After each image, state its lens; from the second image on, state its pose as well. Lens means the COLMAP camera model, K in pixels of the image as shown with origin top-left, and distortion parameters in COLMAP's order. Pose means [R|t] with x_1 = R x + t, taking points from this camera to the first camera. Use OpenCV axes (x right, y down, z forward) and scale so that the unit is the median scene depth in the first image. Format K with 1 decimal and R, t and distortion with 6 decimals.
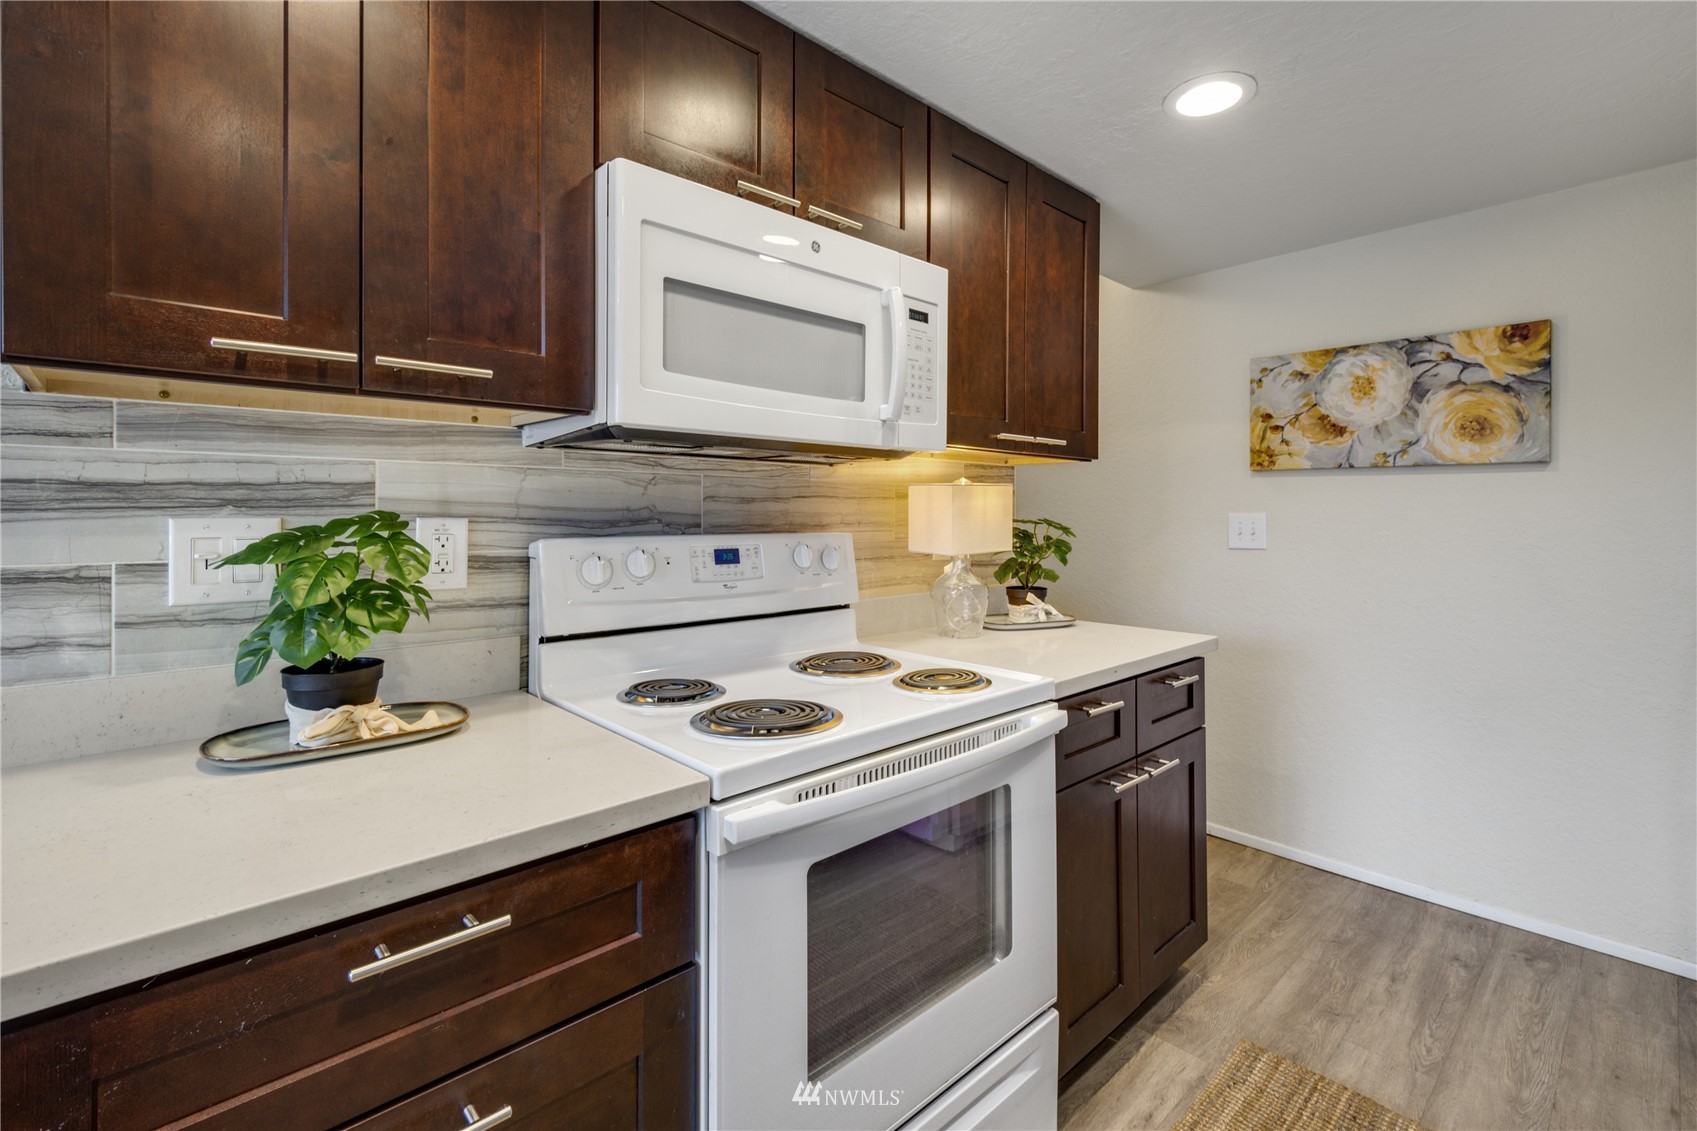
lens RADIAL K [[756.5, 0, 850.3], [0, 756.5, 510.3], [0, 0, 1]] dist [0.013320, -0.006796]
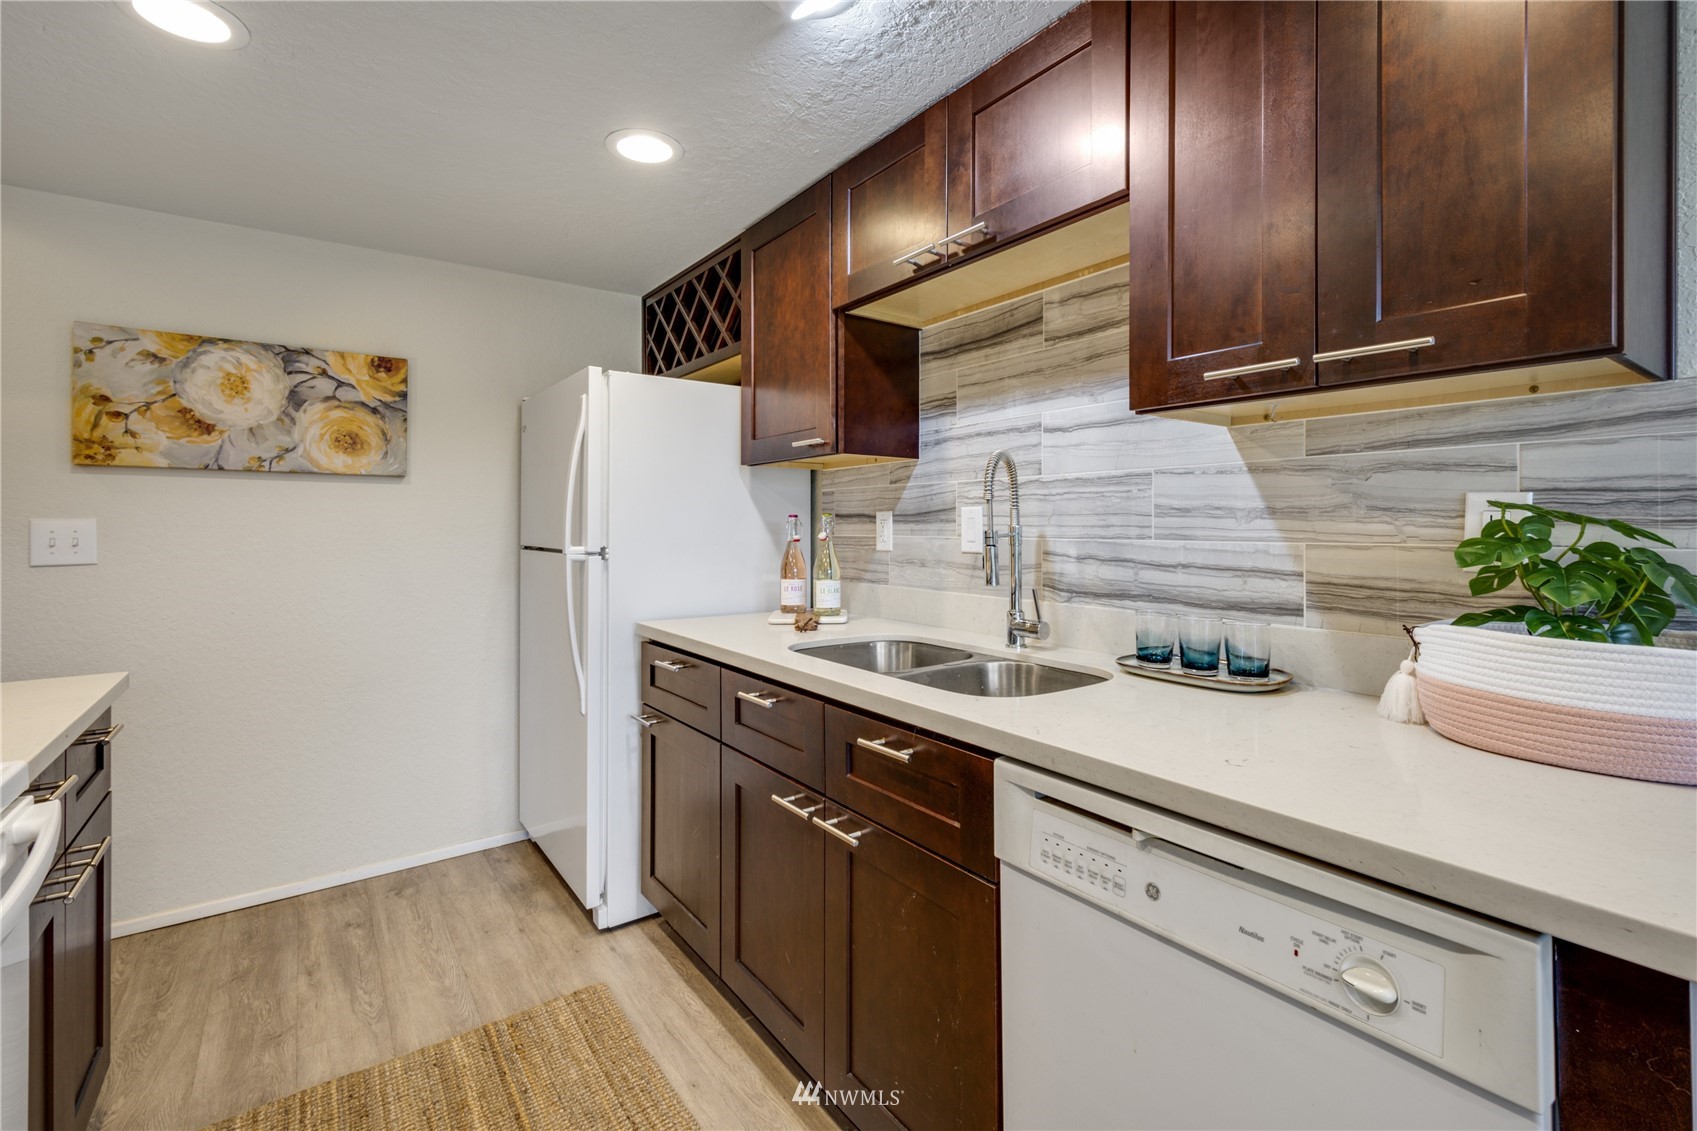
lens RADIAL K [[756.5, 0, 881.9], [0, 756.5, 520.9], [0, 0, 1]] dist [0.013320, -0.006796]
pose [[0.101506, 0.001542, 0.994834, -0.194914], [0.000341, 0.999999, -0.001585, 0.008503], [-0.994835, 0.000500, 0.101505, 0.112155]]
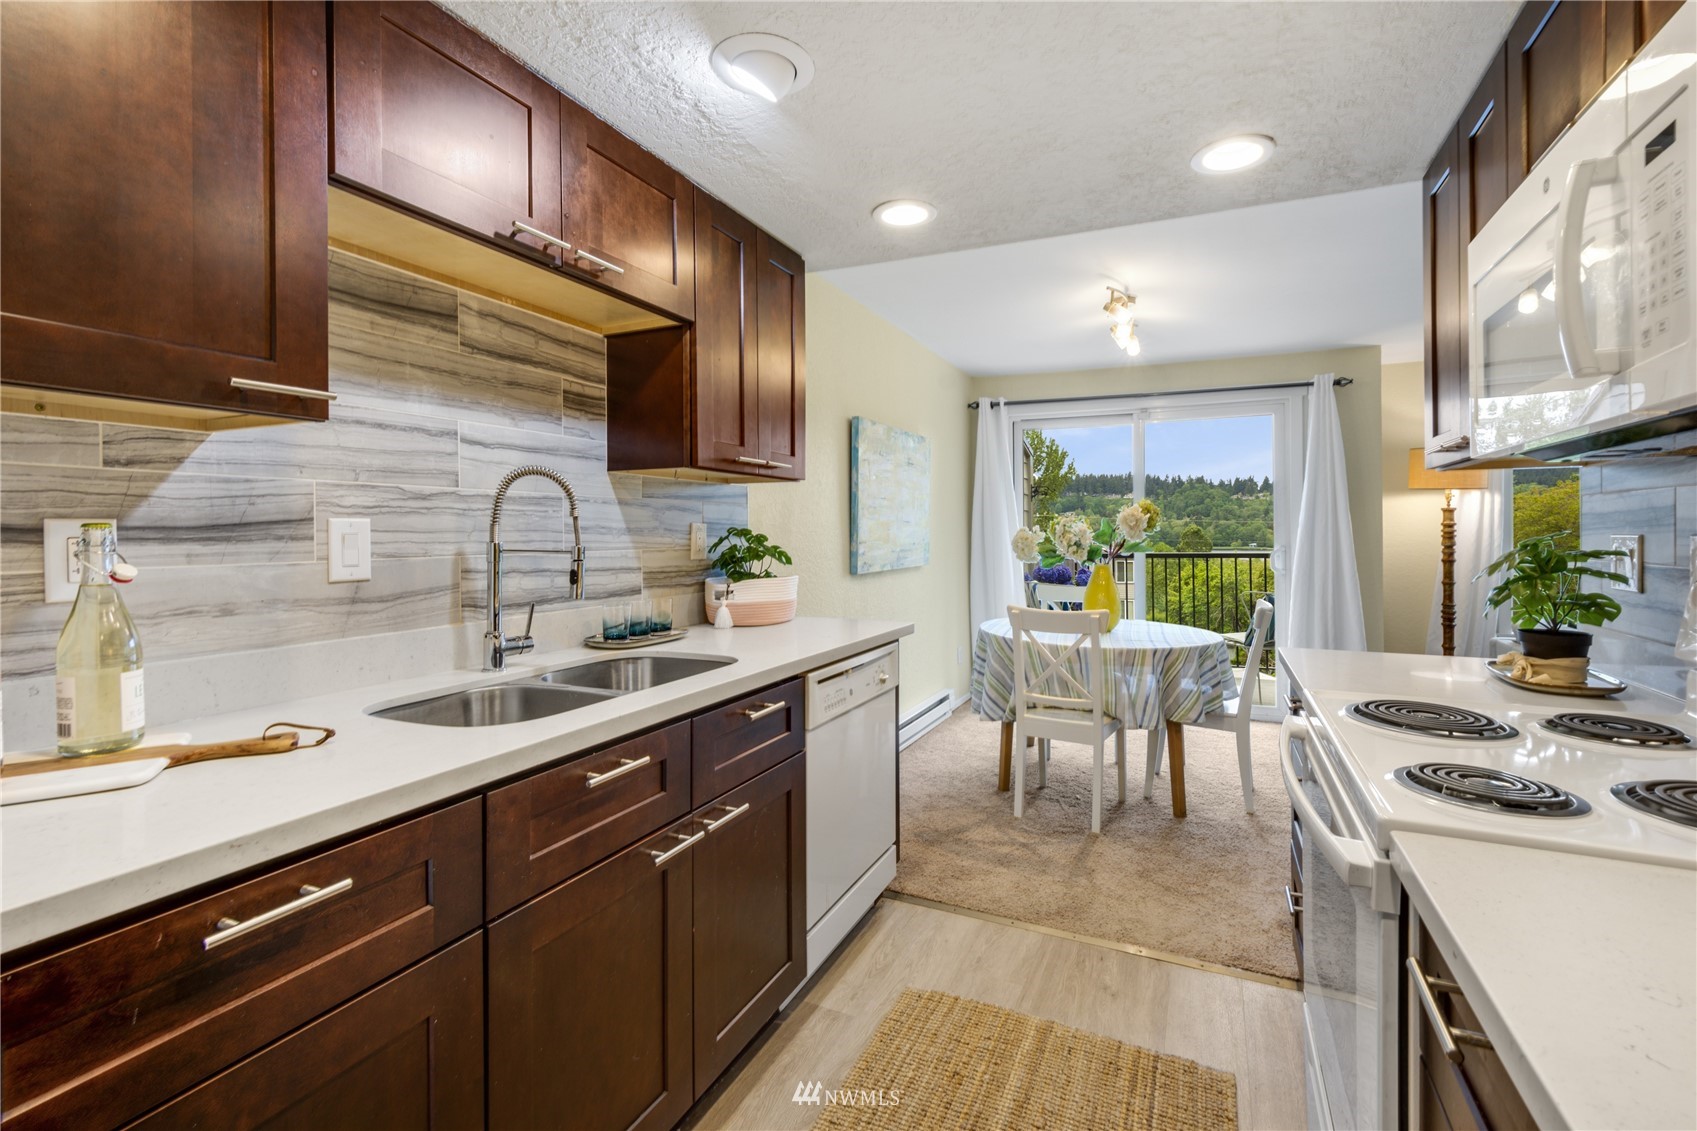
lens RADIAL K [[756.5, 0, 854.1], [0, 756.5, 539.9], [0, 0, 1]] dist [0.013320, -0.006796]
pose [[-0.926830, 0.005561, -0.375441, 0.517331], [0.001971, 0.999949, 0.009947, 0.003640], [0.375477, 0.008479, -0.926793, 0.839005]]
